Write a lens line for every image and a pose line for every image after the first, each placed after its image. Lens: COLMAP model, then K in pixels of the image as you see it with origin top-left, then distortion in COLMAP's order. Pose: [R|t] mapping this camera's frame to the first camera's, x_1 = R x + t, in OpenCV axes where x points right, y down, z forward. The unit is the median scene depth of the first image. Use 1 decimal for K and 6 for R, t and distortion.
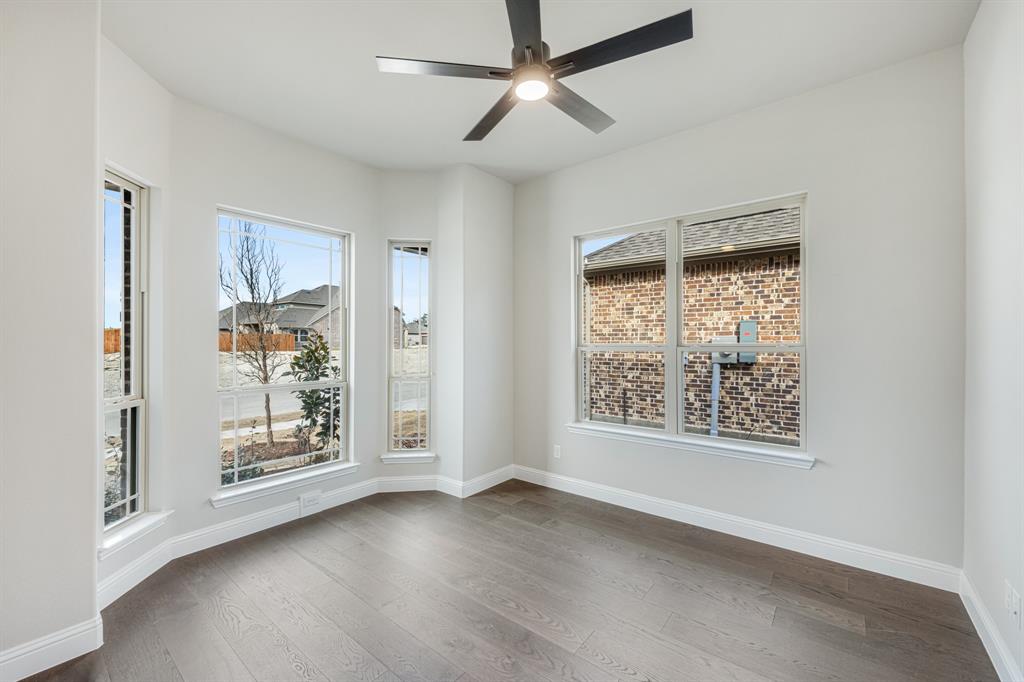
lens RADIAL K [[406.9, 0, 510.9], [0, 406.9, 343.6], [0, 0, 1]] dist [-0.002528, -0.000230]
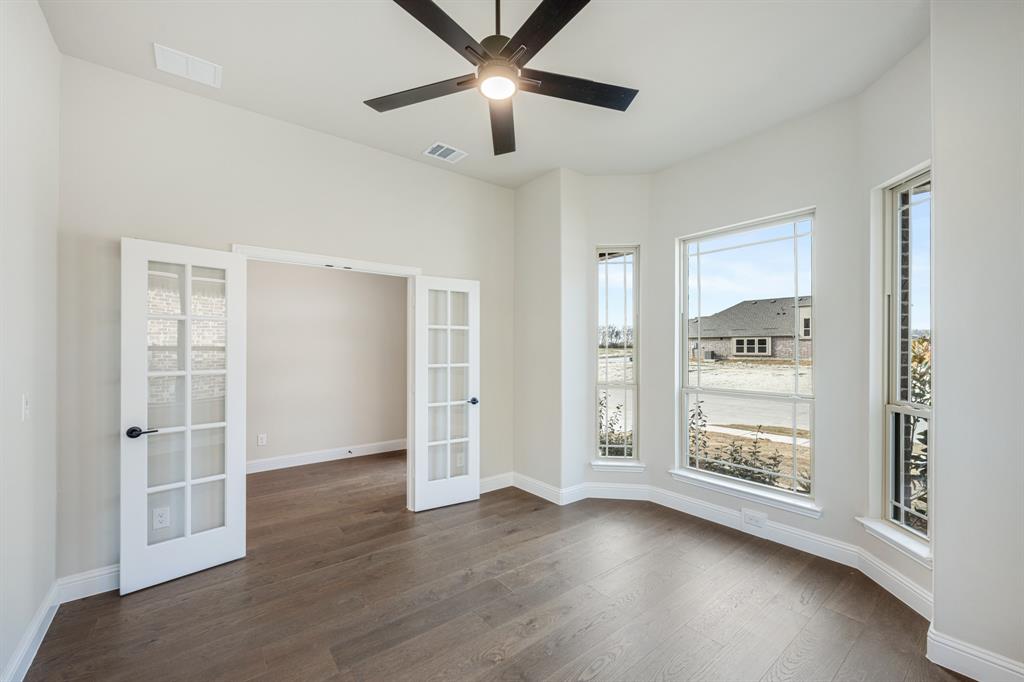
lens RADIAL K [[406.9, 0, 510.9], [0, 406.9, 343.6], [0, 0, 1]] dist [-0.002528, -0.000230]
pose [[-0.214556, -0.007693, -0.976681, 0.601370], [-0.001317, 0.999970, -0.007587, -0.005728], [0.976711, -0.000341, -0.214559, 0.755191]]
